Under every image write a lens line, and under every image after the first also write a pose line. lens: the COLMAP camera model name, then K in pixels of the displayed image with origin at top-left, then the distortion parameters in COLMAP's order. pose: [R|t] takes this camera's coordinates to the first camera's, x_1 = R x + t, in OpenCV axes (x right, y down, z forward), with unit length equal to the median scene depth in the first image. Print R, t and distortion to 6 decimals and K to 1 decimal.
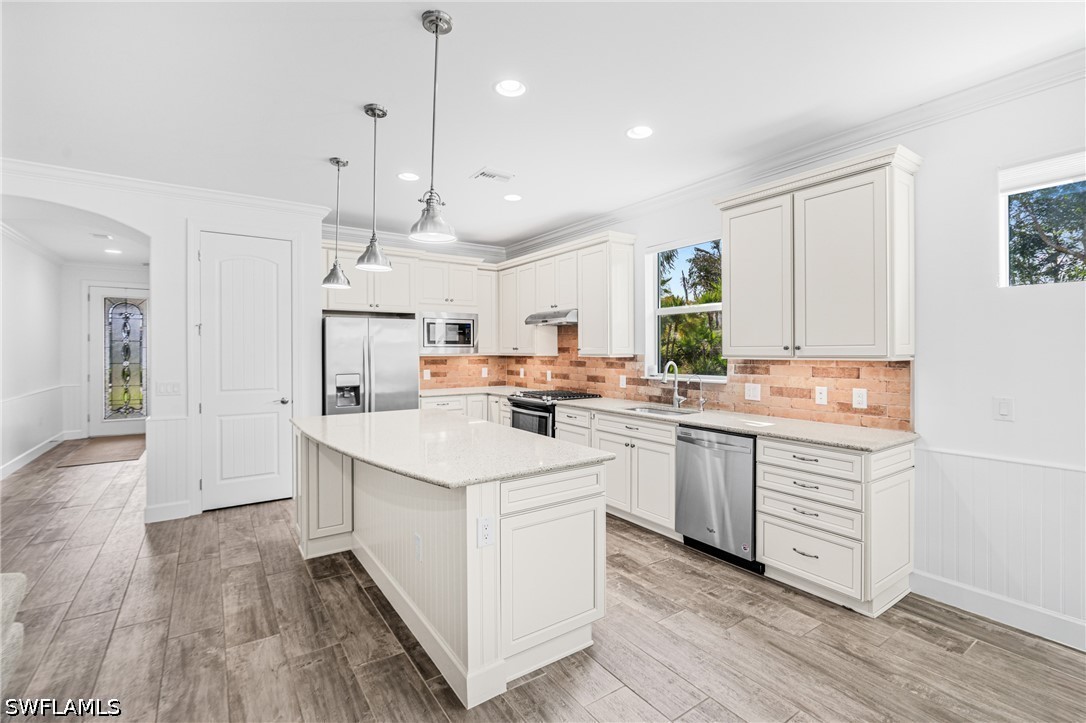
lens RADIAL K [[490.4, 0, 544.7], [0, 490.4, 349.9], [0, 0, 1]] dist [-0.009425, 0.000482]
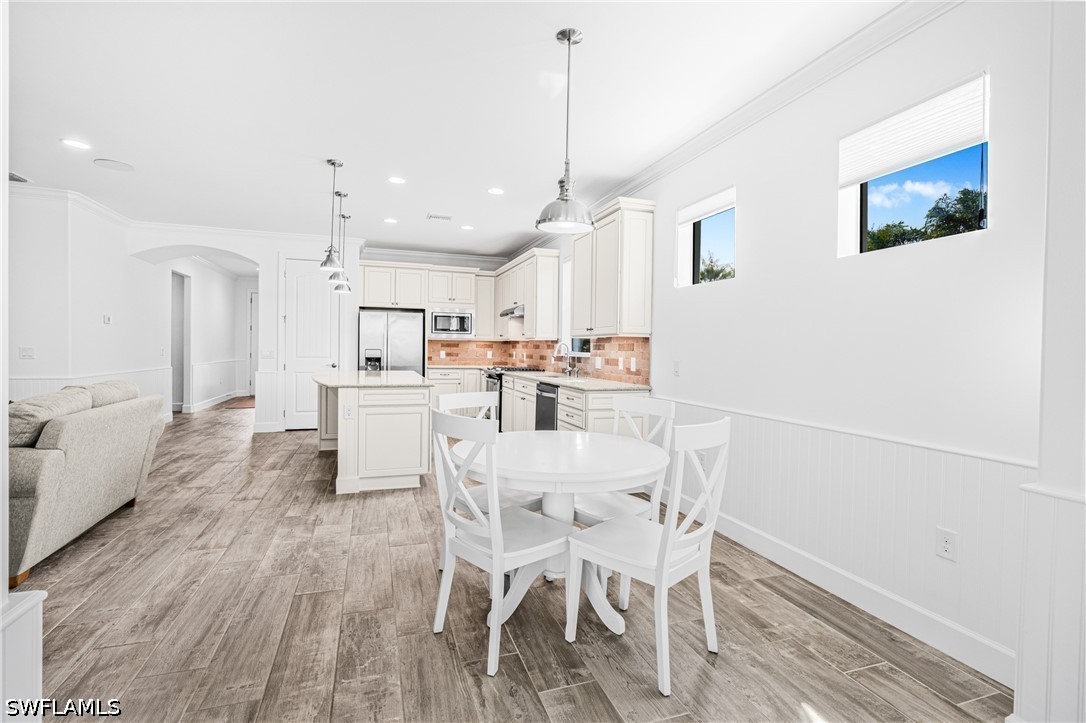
lens RADIAL K [[504.8, 0, 538.4], [0, 504.8, 354.7], [0, 0, 1]] dist [-0.003030, -0.000104]
pose [[0.959502, 0.020666, -0.280942, 0.585986], [-0.017777, 0.999760, 0.012828, 0.041532], [0.281139, -0.007314, 0.959639, -0.384978]]
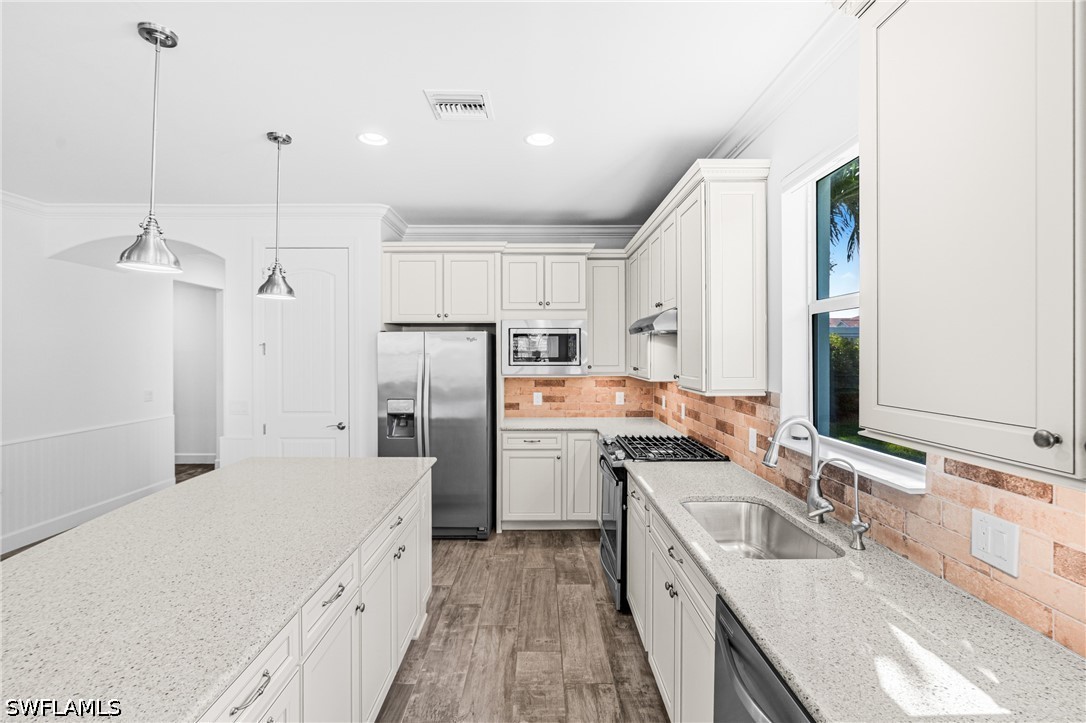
lens RADIAL K [[499.7, 0, 543.7], [0, 499.7, 353.5], [0, 0, 1]] dist [0.000953, 0.000532]
pose [[0.826676, 0.002665, -0.562672, 0.319253], [-0.002020, 0.999996, 0.001769, -0.034723], [0.562675, -0.000325, 0.826678, 0.486417]]
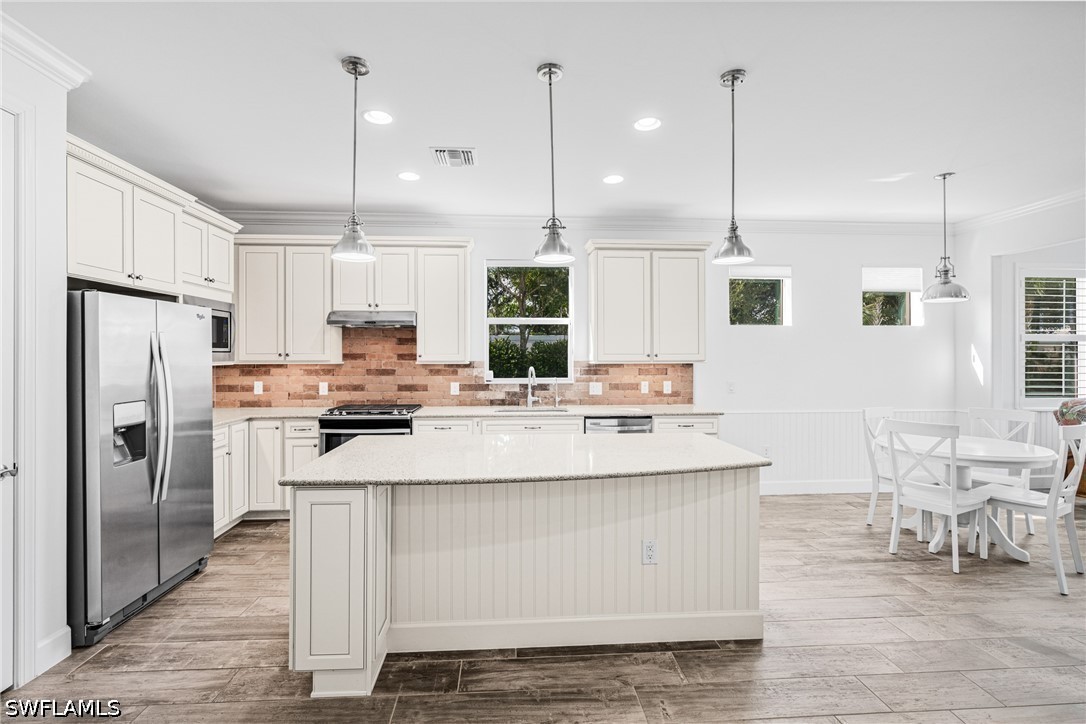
lens RADIAL K [[503.6, 0, 539.8], [0, 503.6, 356.3], [0, 0, 1]] dist [-0.002282, 0.000407]
pose [[0.508295, 0.000389, 0.861183, -0.730257], [-0.001502, 0.999999, 0.000435, -0.001704], [-0.861181, -0.001514, 0.508295, 0.382829]]
